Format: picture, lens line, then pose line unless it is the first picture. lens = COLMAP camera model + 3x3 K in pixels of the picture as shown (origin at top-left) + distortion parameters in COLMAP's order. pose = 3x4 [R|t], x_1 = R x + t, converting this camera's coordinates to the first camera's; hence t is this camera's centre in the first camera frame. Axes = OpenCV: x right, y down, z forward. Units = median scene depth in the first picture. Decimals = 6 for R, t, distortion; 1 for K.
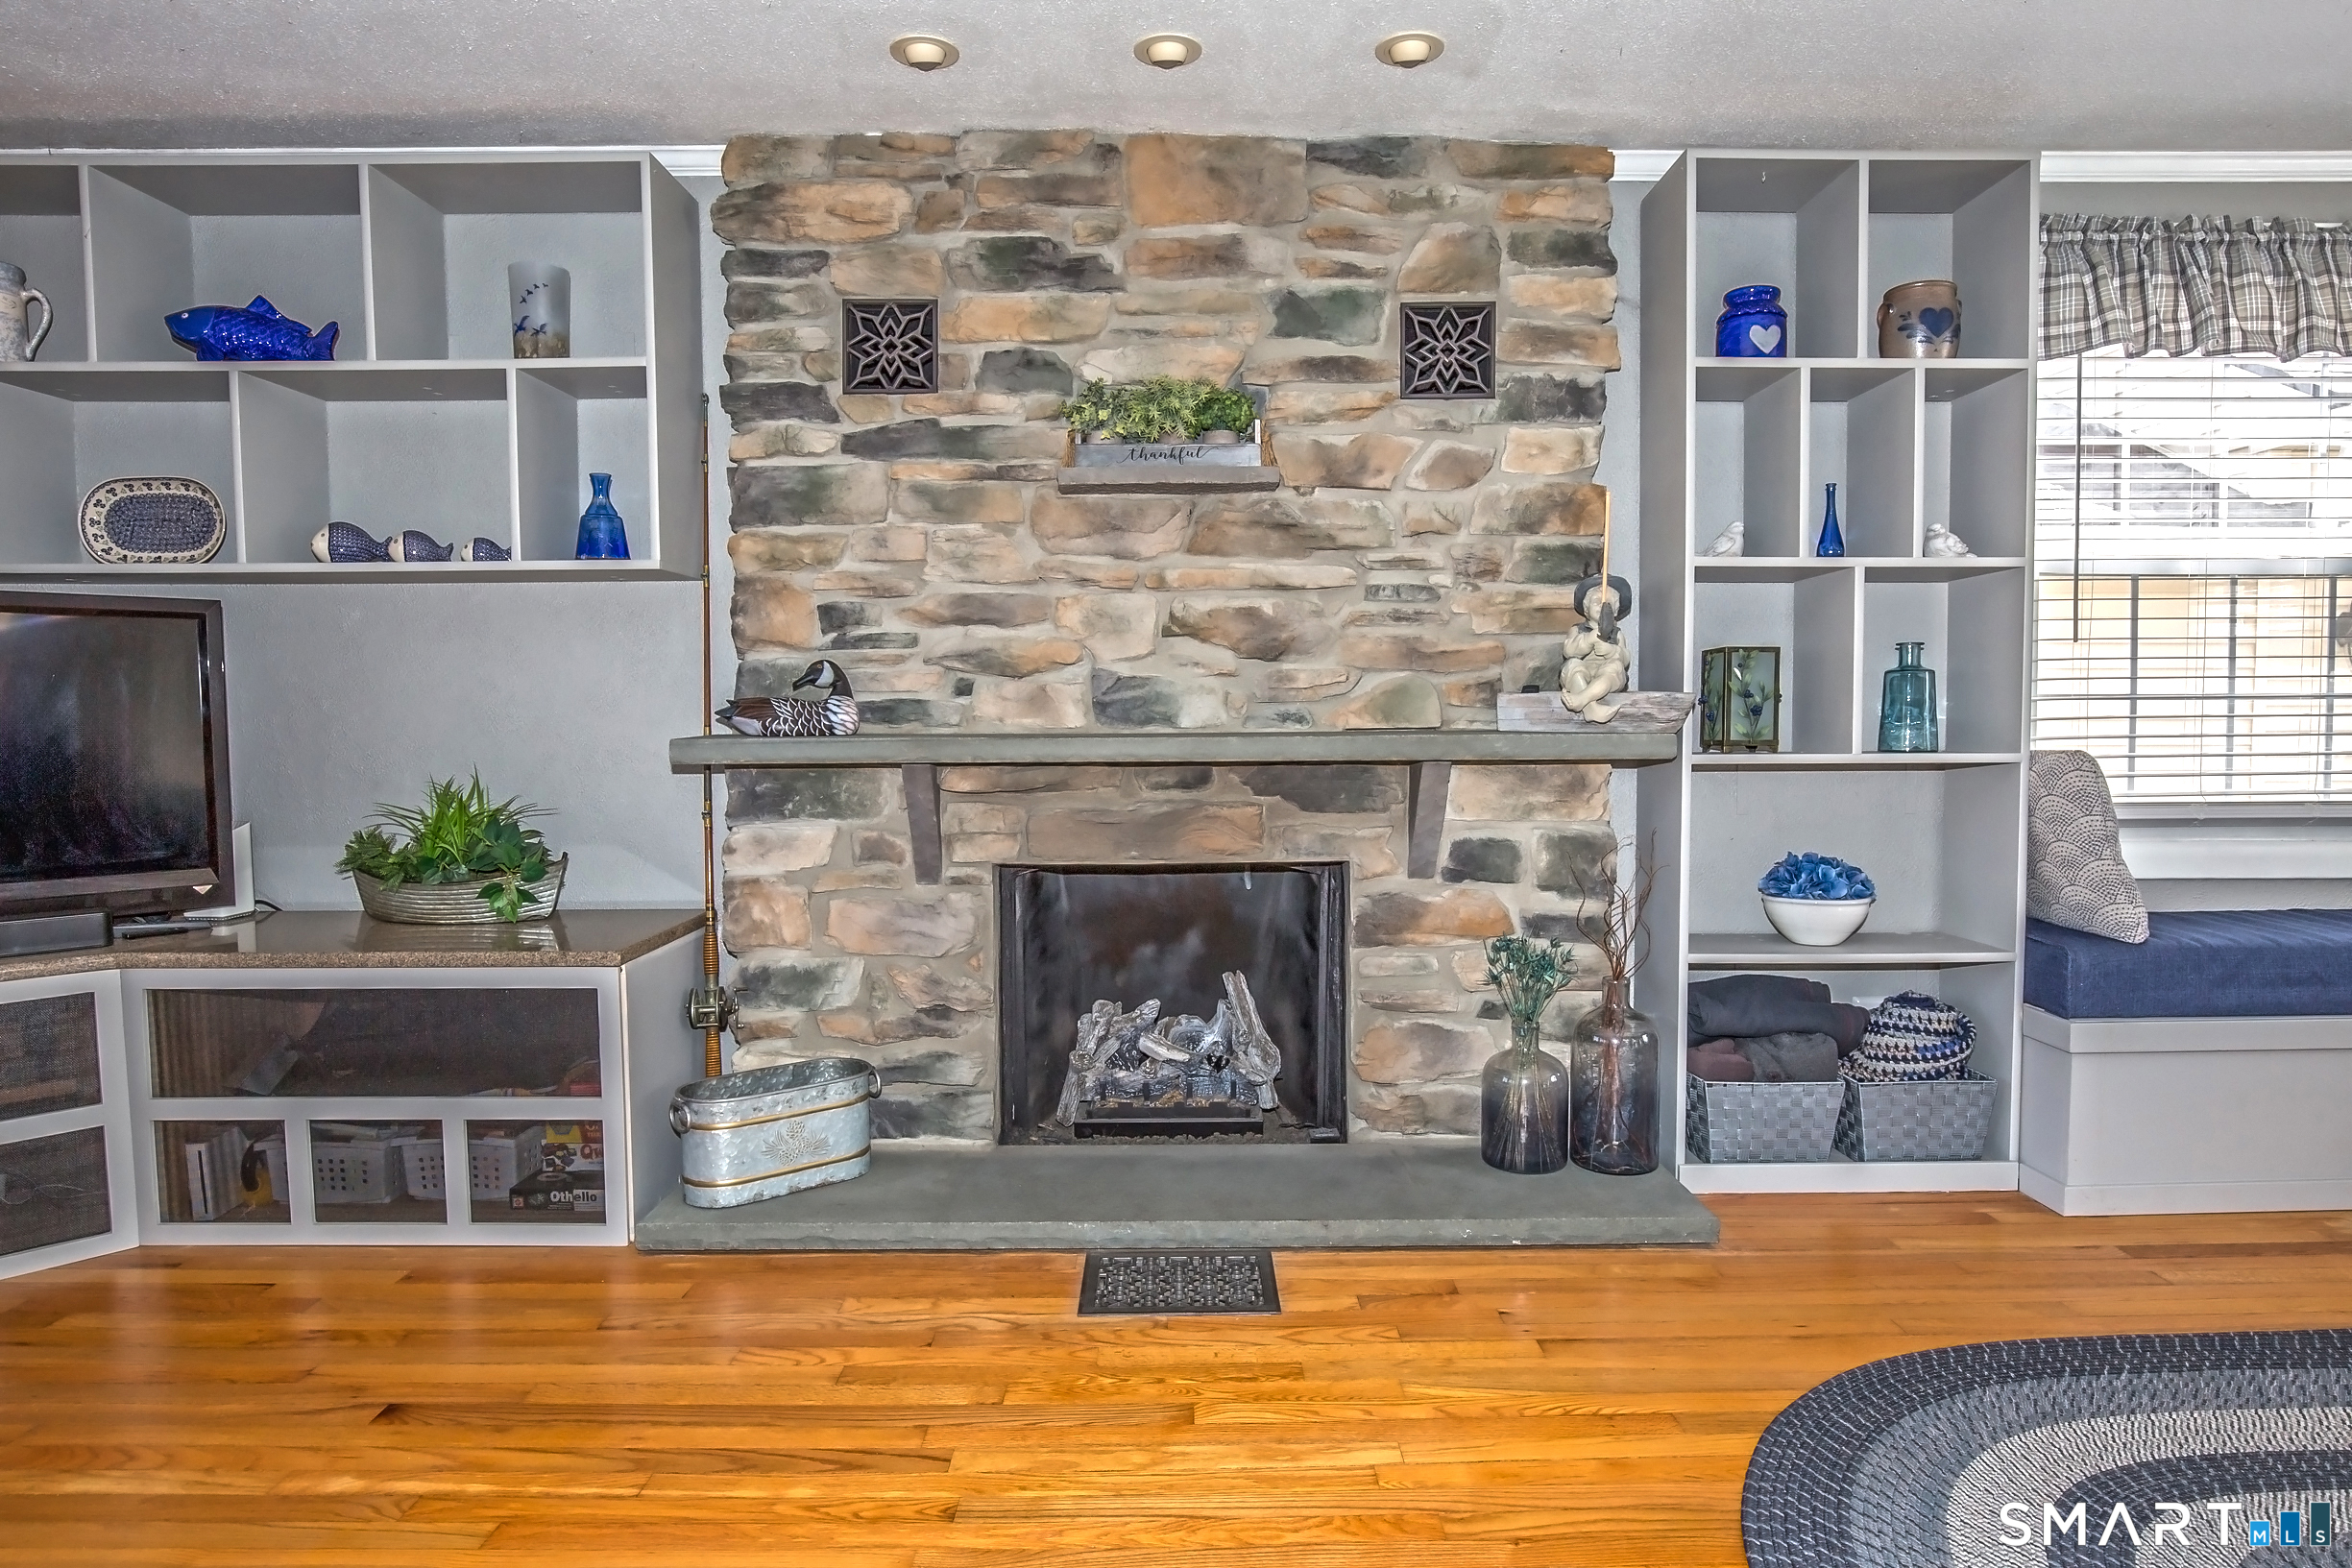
lens RADIAL K [[1321.3, 0, 1176.0], [0, 1321.3, 782.0], [0, 0, 1]] dist [-0.012877, -0.003707]
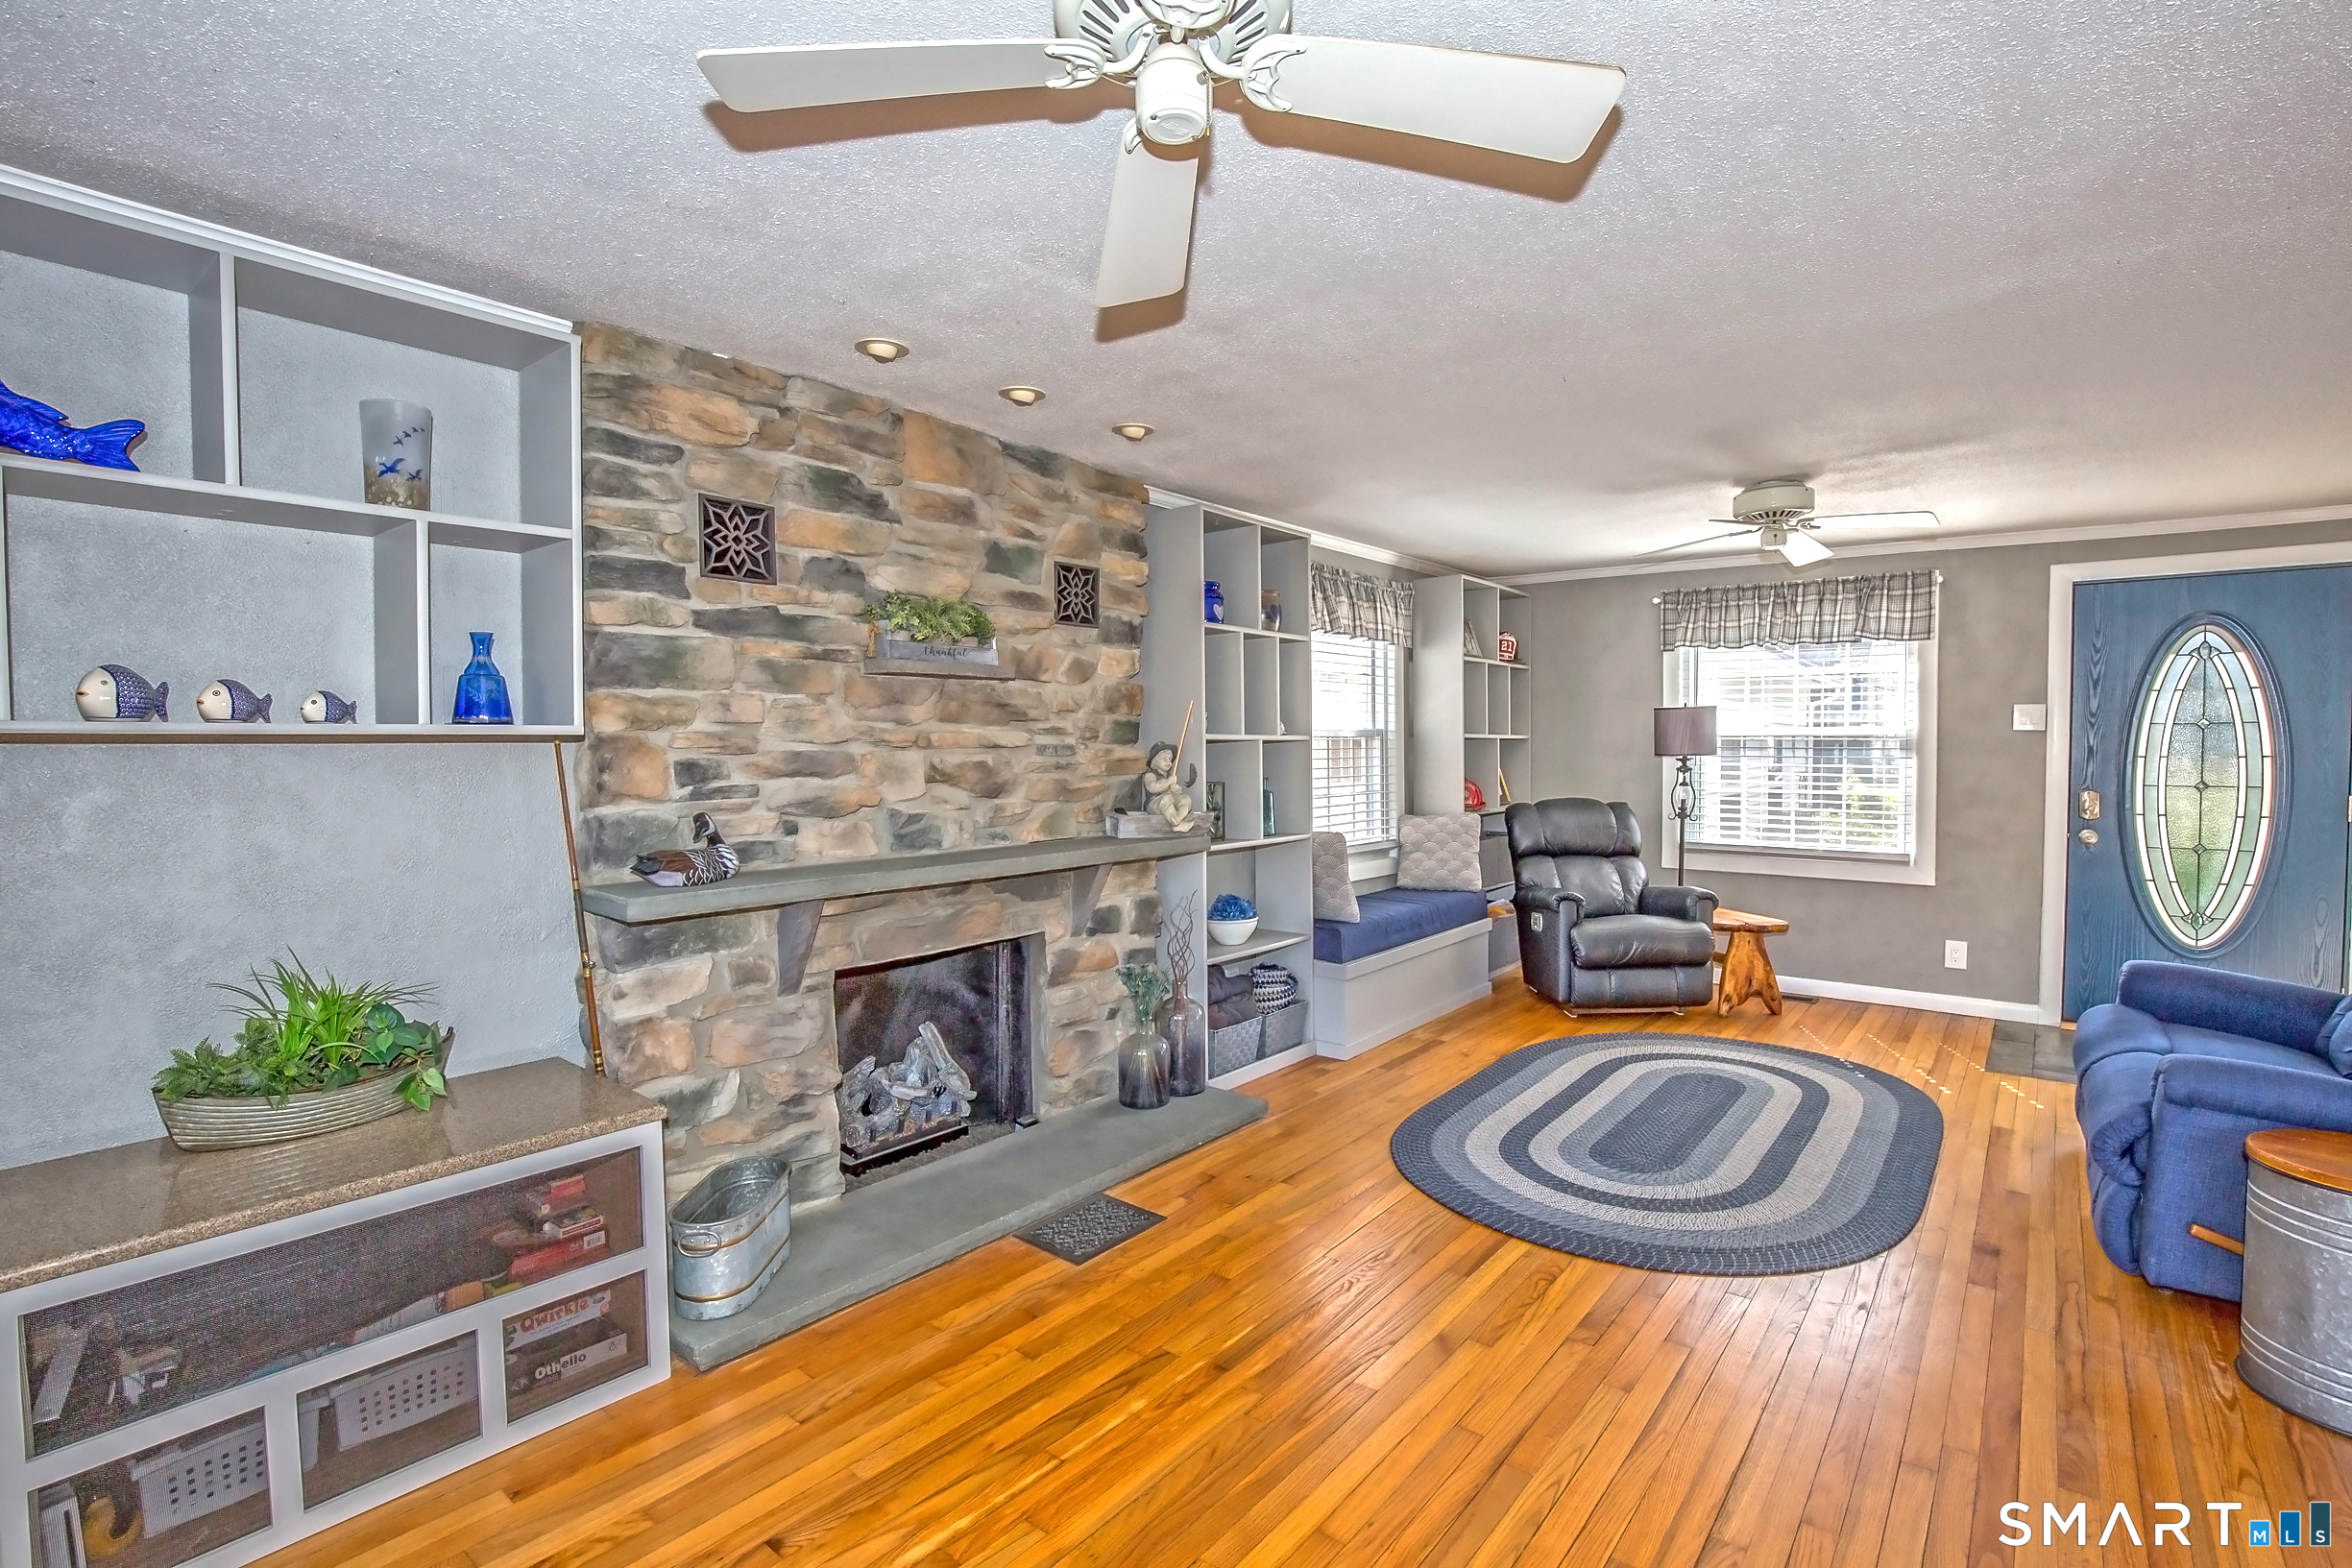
lens RADIAL K [[1098.5, 0, 1179.5], [0, 1098.5, 783.6], [0, 0, 1]] dist [-0.024513, 0.000395]
pose [[0.633855, -0.024830, 0.773054, -0.723342], [0.039231, 0.999230, -0.000072, -0.100358], [-0.772457, 0.030374, 0.634341, 0.092132]]
